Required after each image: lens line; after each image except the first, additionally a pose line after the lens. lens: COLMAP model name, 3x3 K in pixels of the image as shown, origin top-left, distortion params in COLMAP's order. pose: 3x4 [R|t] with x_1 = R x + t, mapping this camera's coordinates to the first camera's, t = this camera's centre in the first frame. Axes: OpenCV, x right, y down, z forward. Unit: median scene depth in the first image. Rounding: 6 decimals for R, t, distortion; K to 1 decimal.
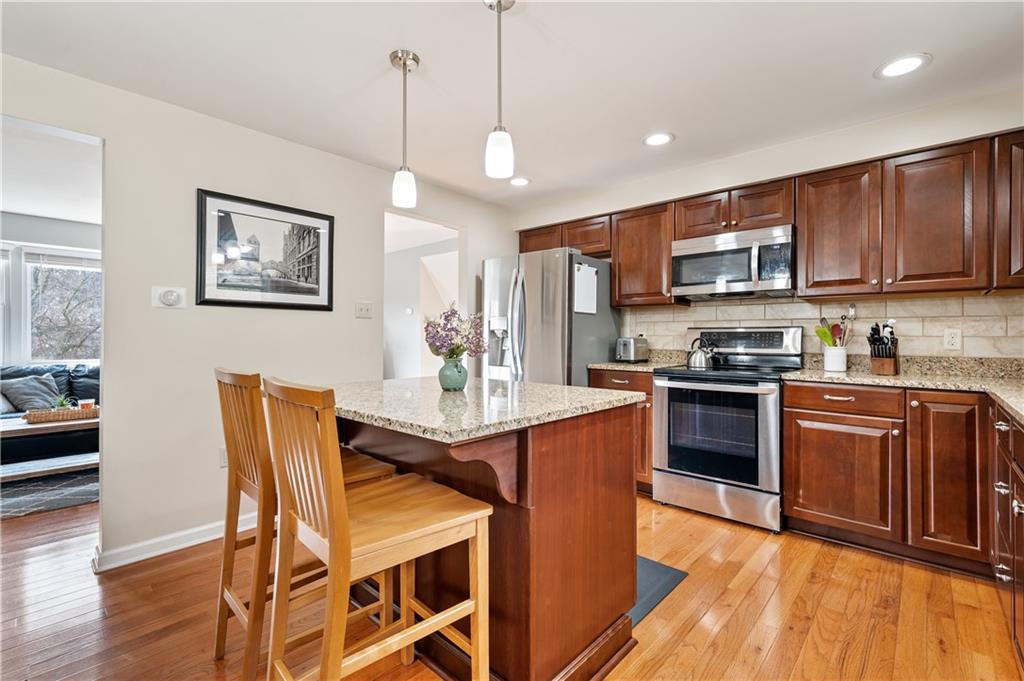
lens RADIAL K [[456.6, 0, 514.7], [0, 456.6, 335.0], [0, 0, 1]] dist [0.002005, 0.002028]
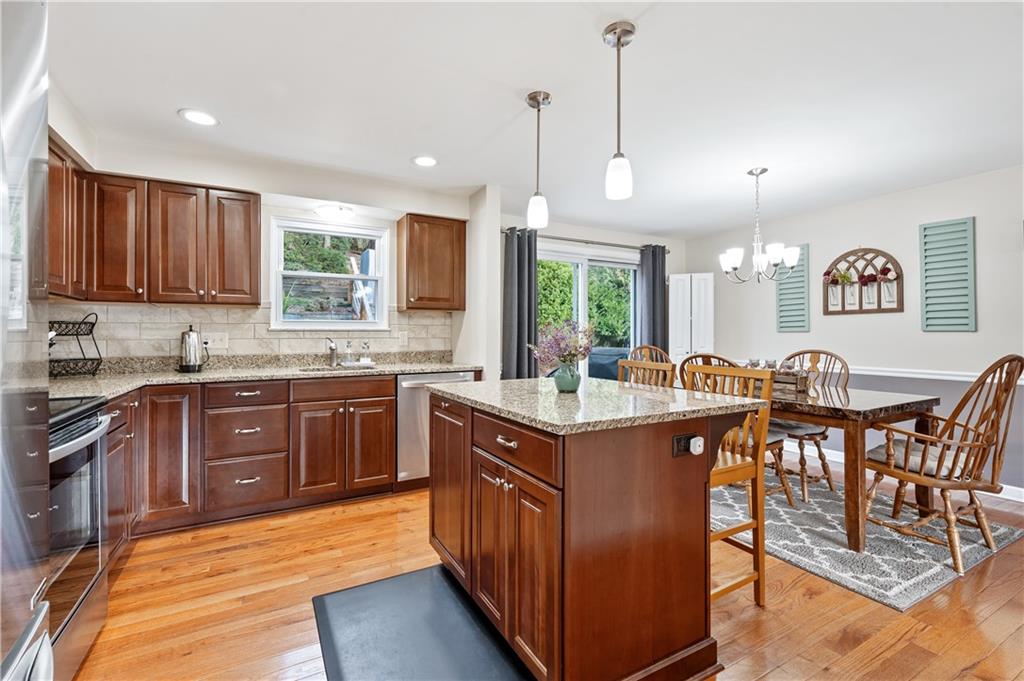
lens RADIAL K [[456.6, 0, 517.5], [0, 456.6, 335.3], [0, 0, 1]] dist [0.002005, 0.002028]
pose [[-0.951642, -0.000717, 0.307207, -0.197161], [-0.001969, 0.999991, -0.003767, -0.005750], [-0.307202, -0.004190, -0.951635, 1.172494]]
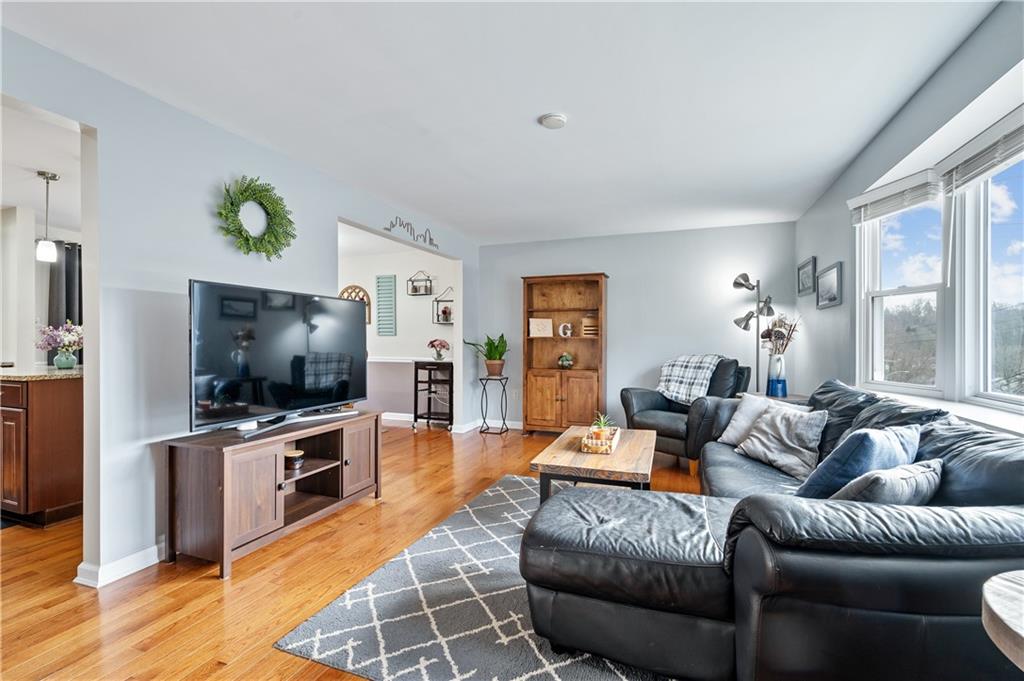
lens RADIAL K [[444.7, 0, 513.1], [0, 444.7, 343.6], [0, 0, 1]] dist [0.000856, -0.000068]
pose [[-0.929607, -0.000502, -0.368551, -0.627849], [-0.001616, 0.999995, 0.002714, 0.009255], [0.368548, 0.003119, -0.929604, 1.837280]]
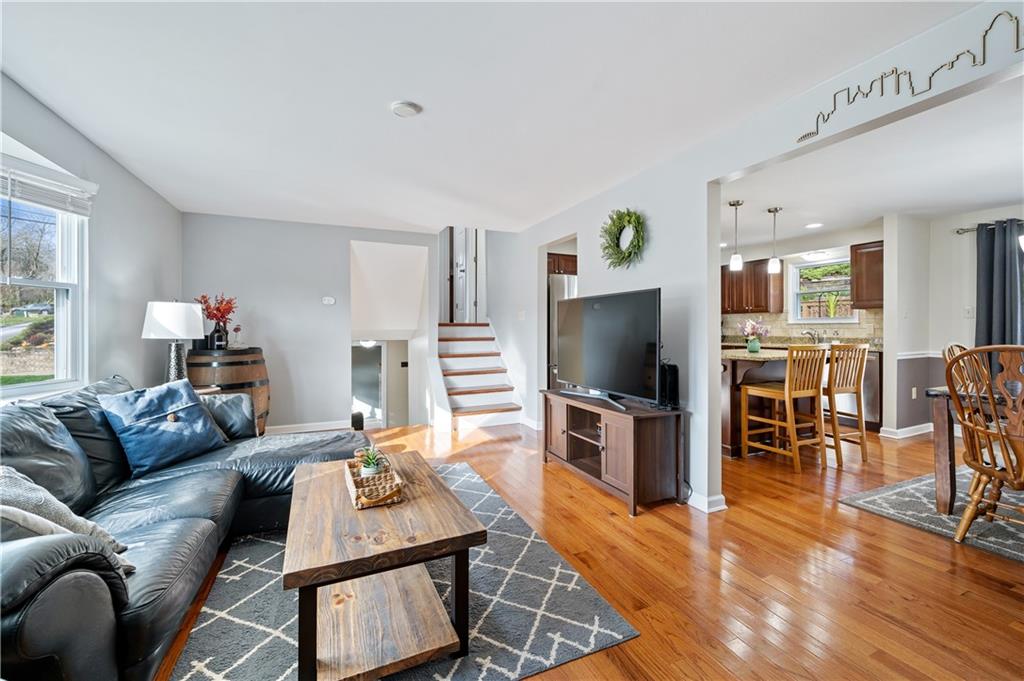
lens RADIAL K [[424.2, 0, 516.4], [0, 424.2, 327.6], [0, 0, 1]] dist [0.000493, -0.000173]
pose [[0.392332, -0.002884, 0.919819, -1.532608], [-0.000215, 0.999995, 0.003227, -0.010147], [-0.919824, -0.001464, 0.392329, 0.723179]]
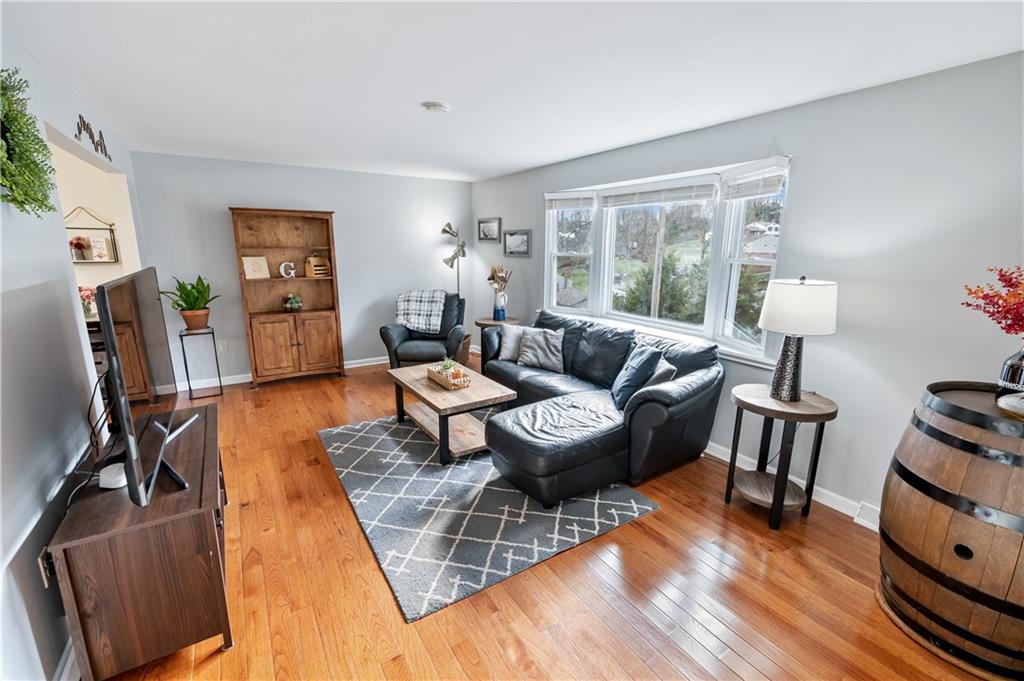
lens RADIAL K [[444.7, 0, 507.6], [0, 444.7, 341.9], [0, 0, 1]] dist [0.000856, -0.000068]
pose [[-0.262743, 0.205178, -0.942798, -0.138800], [-0.003241, 0.976935, 0.213511, -0.118412], [0.964860, 0.059154, -0.256018, 1.523861]]
